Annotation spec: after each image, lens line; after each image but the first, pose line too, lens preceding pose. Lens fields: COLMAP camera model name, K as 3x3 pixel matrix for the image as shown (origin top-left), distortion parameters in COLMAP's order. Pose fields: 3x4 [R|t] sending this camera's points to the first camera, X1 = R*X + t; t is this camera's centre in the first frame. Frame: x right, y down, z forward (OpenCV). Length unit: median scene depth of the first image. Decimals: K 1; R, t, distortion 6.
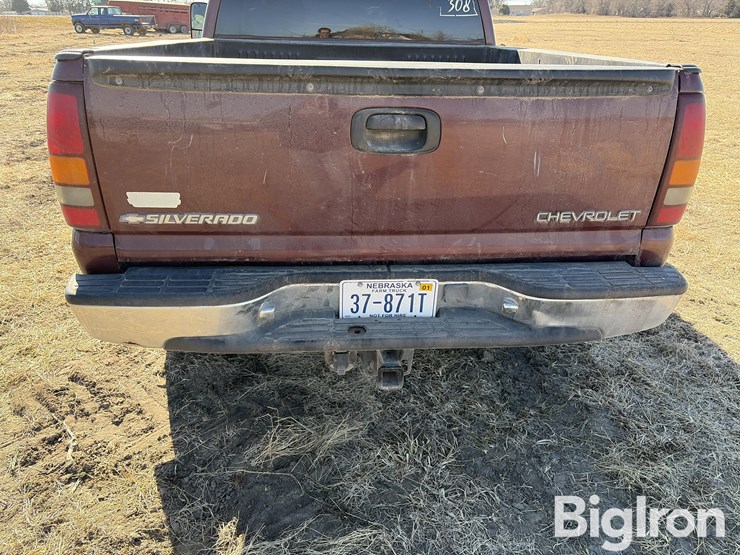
lens RADIAL K [[555.5, 0, 379.8], [0, 555.5, 274.9], [0, 0, 1]] dist [0.010072, 0.002626]
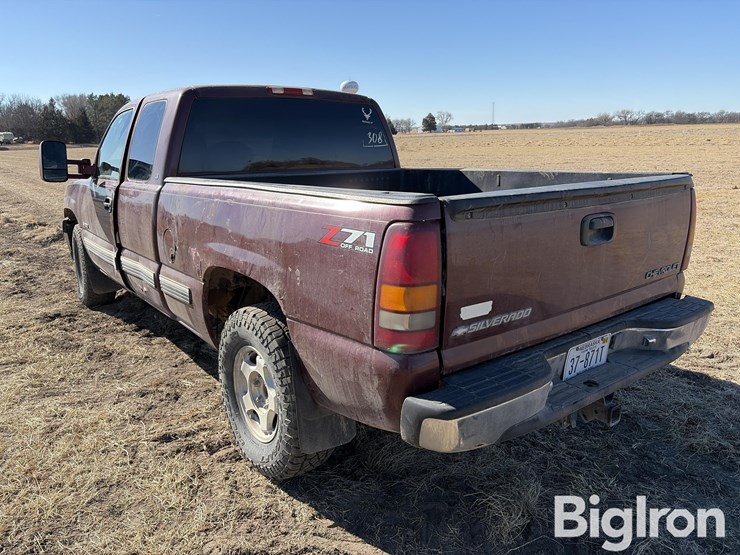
lens RADIAL K [[550.2, 0, 371.8], [0, 550.2, 275.6], [0, 0, 1]] dist [0.059783, -0.070698]
pose [[0.844743, -0.157376, 0.511510, -1.060234], [0.251004, 0.960648, -0.118963, -0.111571], [-0.472659, 0.228884, 0.851003, 0.098511]]
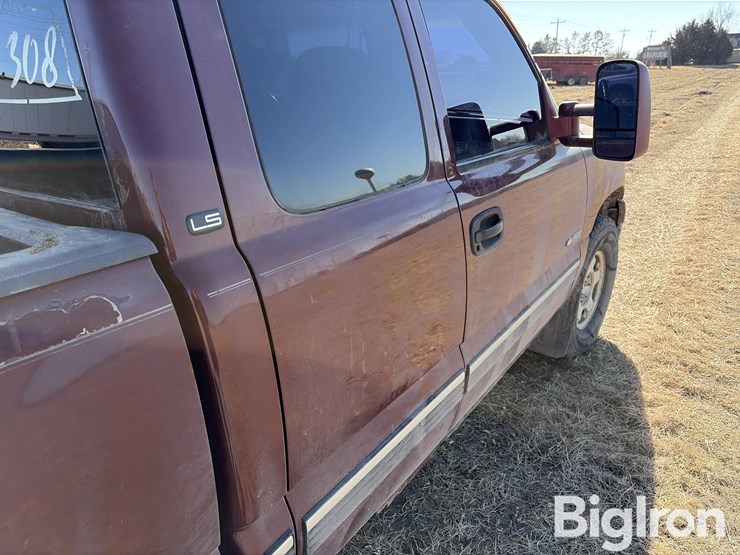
lens RADIAL K [[555.5, 0, 379.8], [0, 555.5, 274.9], [0, 0, 1]] dist [0.010072, 0.002626]
pose [[0.778327, 0.184747, -0.600063, 0.855151], [-0.230834, 0.972993, 0.000155, -0.865231], [0.583886, 0.138394, 0.799953, 1.829039]]
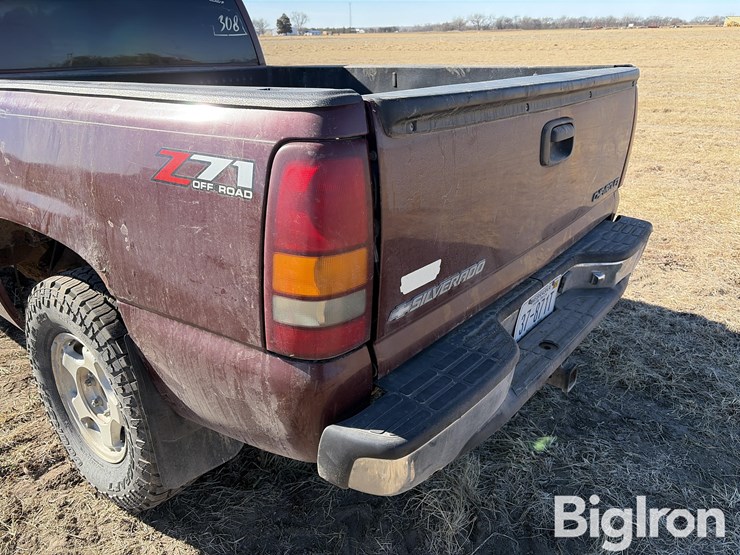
lens RADIAL K [[550.2, 0, 371.8], [0, 550.2, 275.6], [0, 0, 1]] dist [0.059783, -0.070698]
pose [[0.691290, -0.301854, 0.656508, -0.857115], [0.320859, 0.942310, 0.095403, -0.208501], [-0.647432, 0.144696, 0.748261, 0.439239]]
